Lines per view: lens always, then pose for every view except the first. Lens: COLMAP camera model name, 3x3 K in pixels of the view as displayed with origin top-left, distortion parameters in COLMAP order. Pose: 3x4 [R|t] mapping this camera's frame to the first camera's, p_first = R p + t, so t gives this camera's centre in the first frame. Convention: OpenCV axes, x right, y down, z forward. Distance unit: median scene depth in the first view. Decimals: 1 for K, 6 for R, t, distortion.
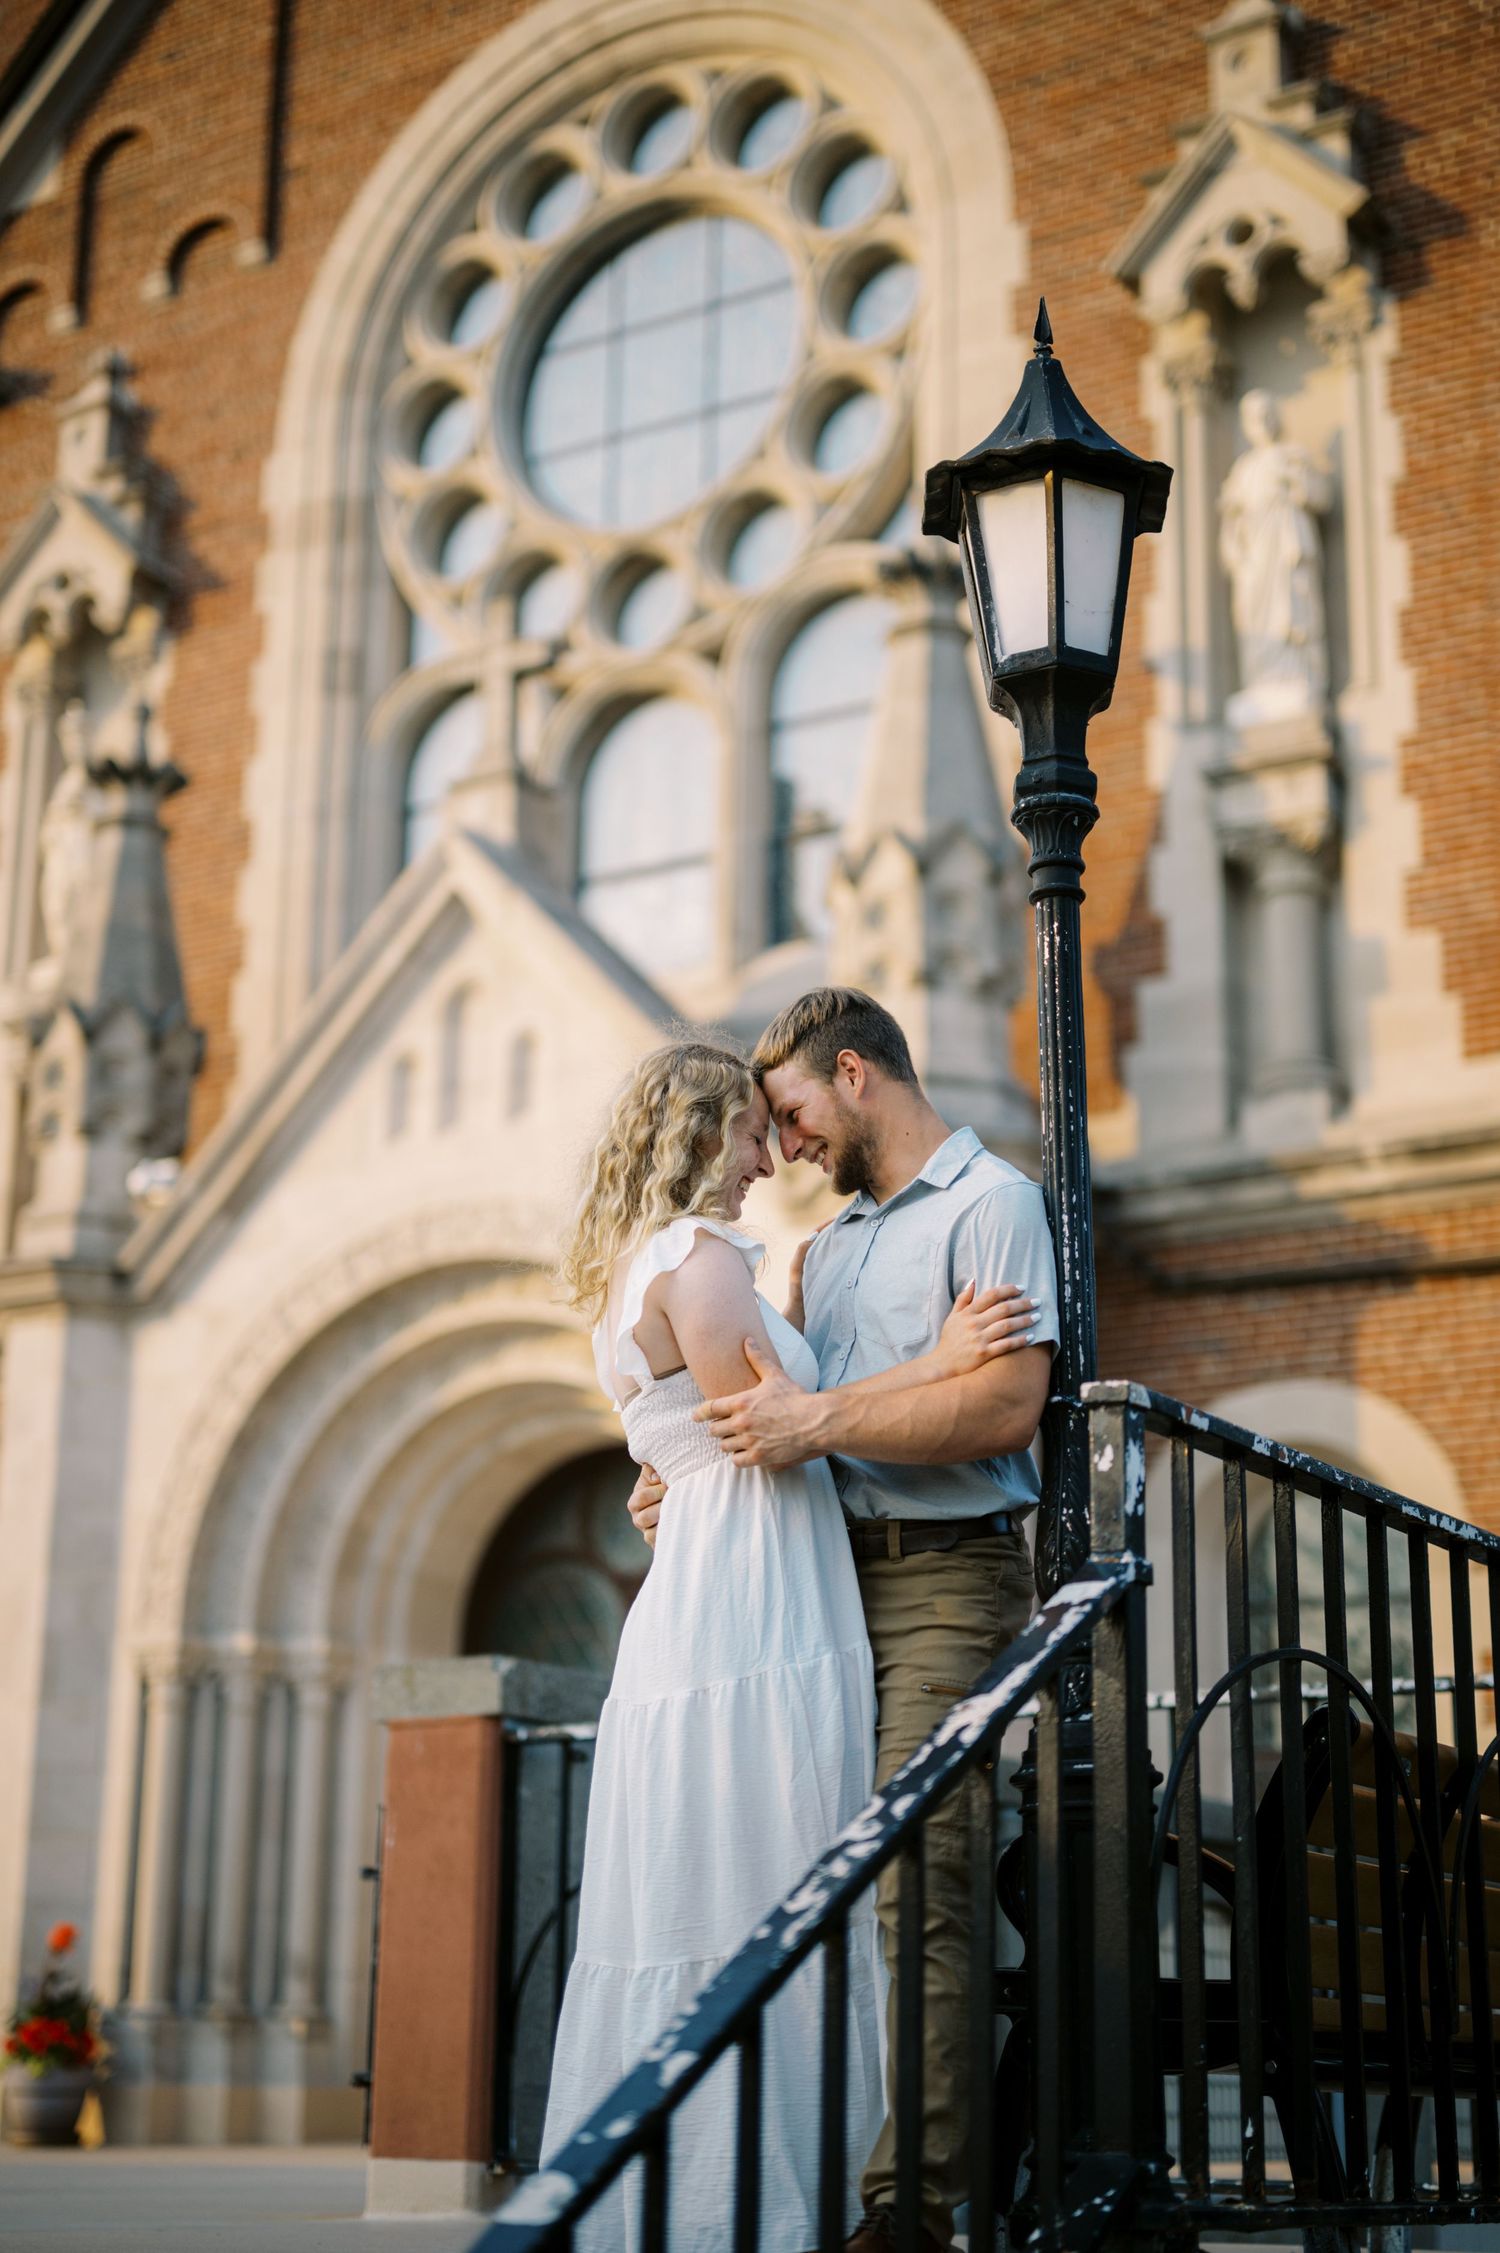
lens RADIAL K [[3133.3, 0, 804.2], [0, 3133.3, 1161.3], [0, 0, 1]] dist [-0.020645, 0.023042]
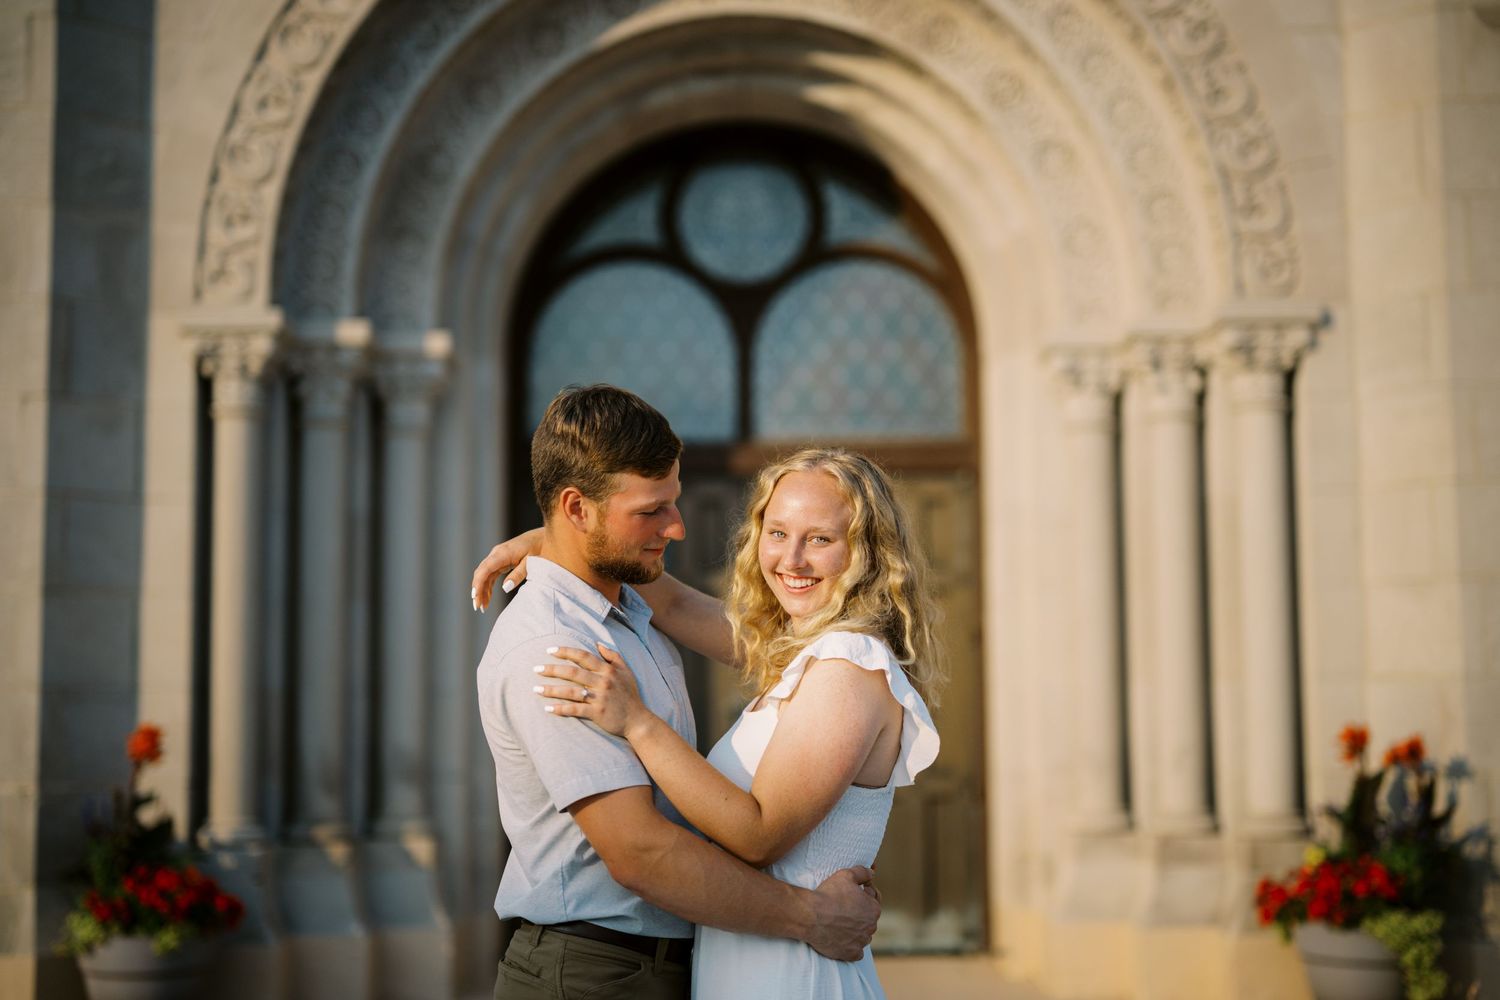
lens RADIAL K [[2031.8, 0, 750.0], [0, 2031.8, 500.0], [0, 0, 1]] dist [-0.011212, 0.065856]
pose [[0.860822, 0.034016, 0.507768, -0.307080], [-0.126815, 0.980626, 0.149297, 0.099793], [-0.492852, -0.192911, 0.848459, 0.498464]]
